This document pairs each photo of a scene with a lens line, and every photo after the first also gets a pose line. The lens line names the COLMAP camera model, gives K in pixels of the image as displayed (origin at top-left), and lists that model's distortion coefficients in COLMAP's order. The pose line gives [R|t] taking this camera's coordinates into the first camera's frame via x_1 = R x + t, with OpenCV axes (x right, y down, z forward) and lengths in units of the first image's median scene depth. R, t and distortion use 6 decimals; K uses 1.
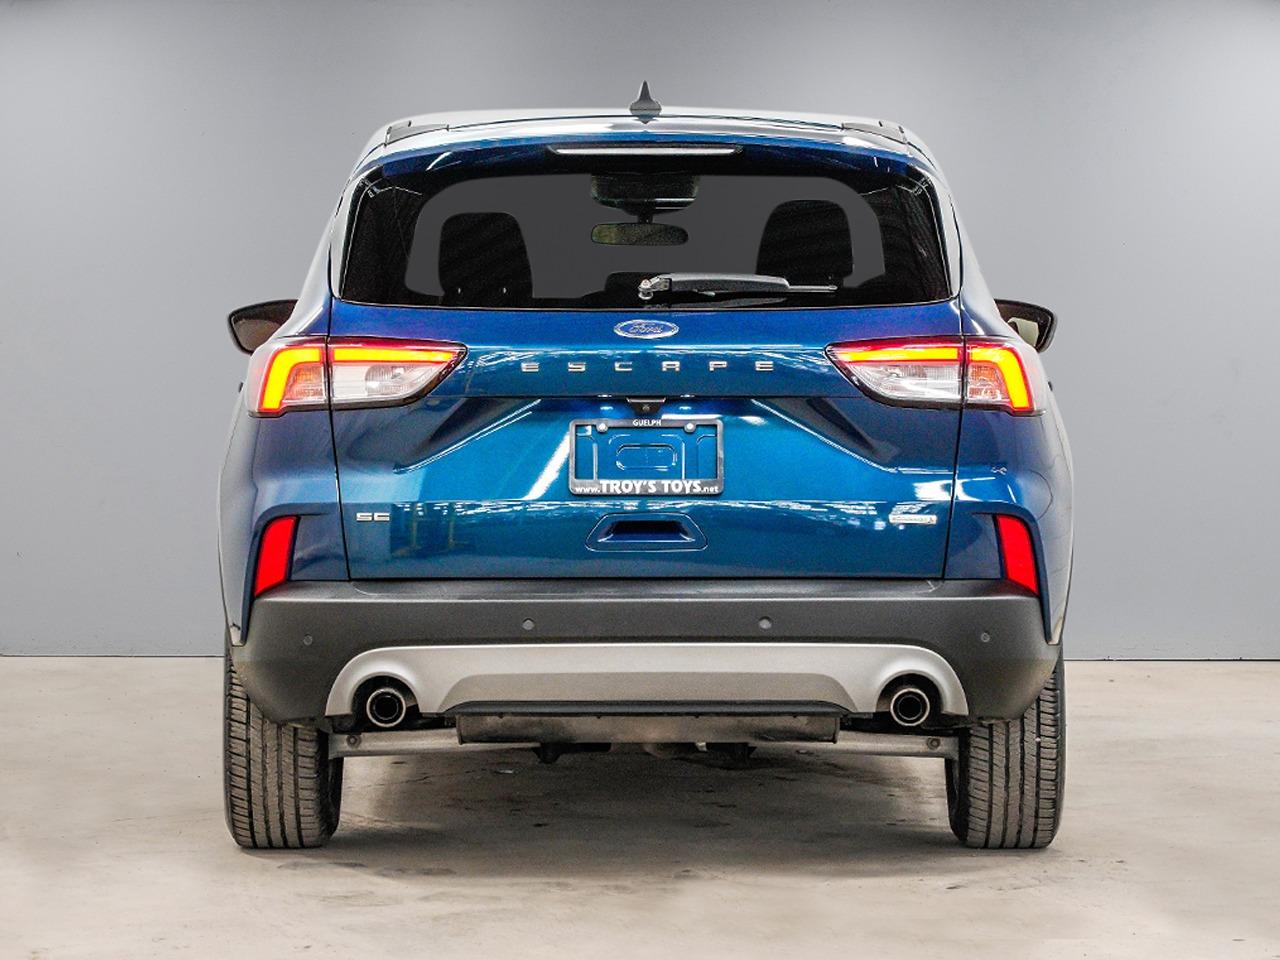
lens RADIAL K [[2806.0, 0, 622.6], [0, 2806.0, 443.3], [0, 0, 1]] dist [0.477370, 0.223129]
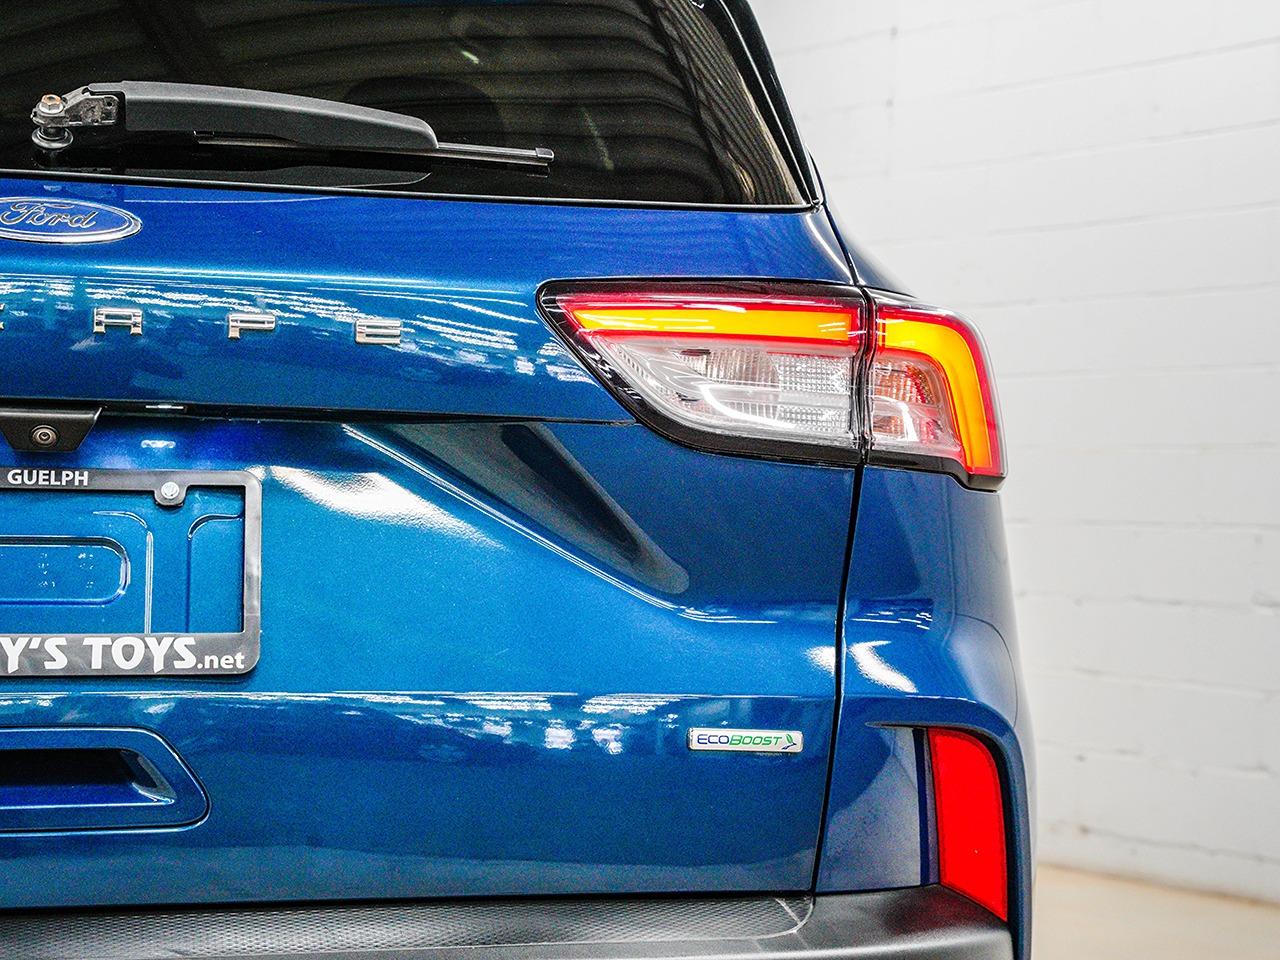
lens RADIAL K [[2806.0, 0, 622.6], [0, 2806.0, 443.3], [0, 0, 1]] dist [0.477370, 0.223129]
pose [[0.983491, 0.023349, 0.179442, 0.015253], [-0.012352, 0.997990, -0.062159, 0.010359], [-0.180533, 0.058916, 0.981803, 0.619210]]
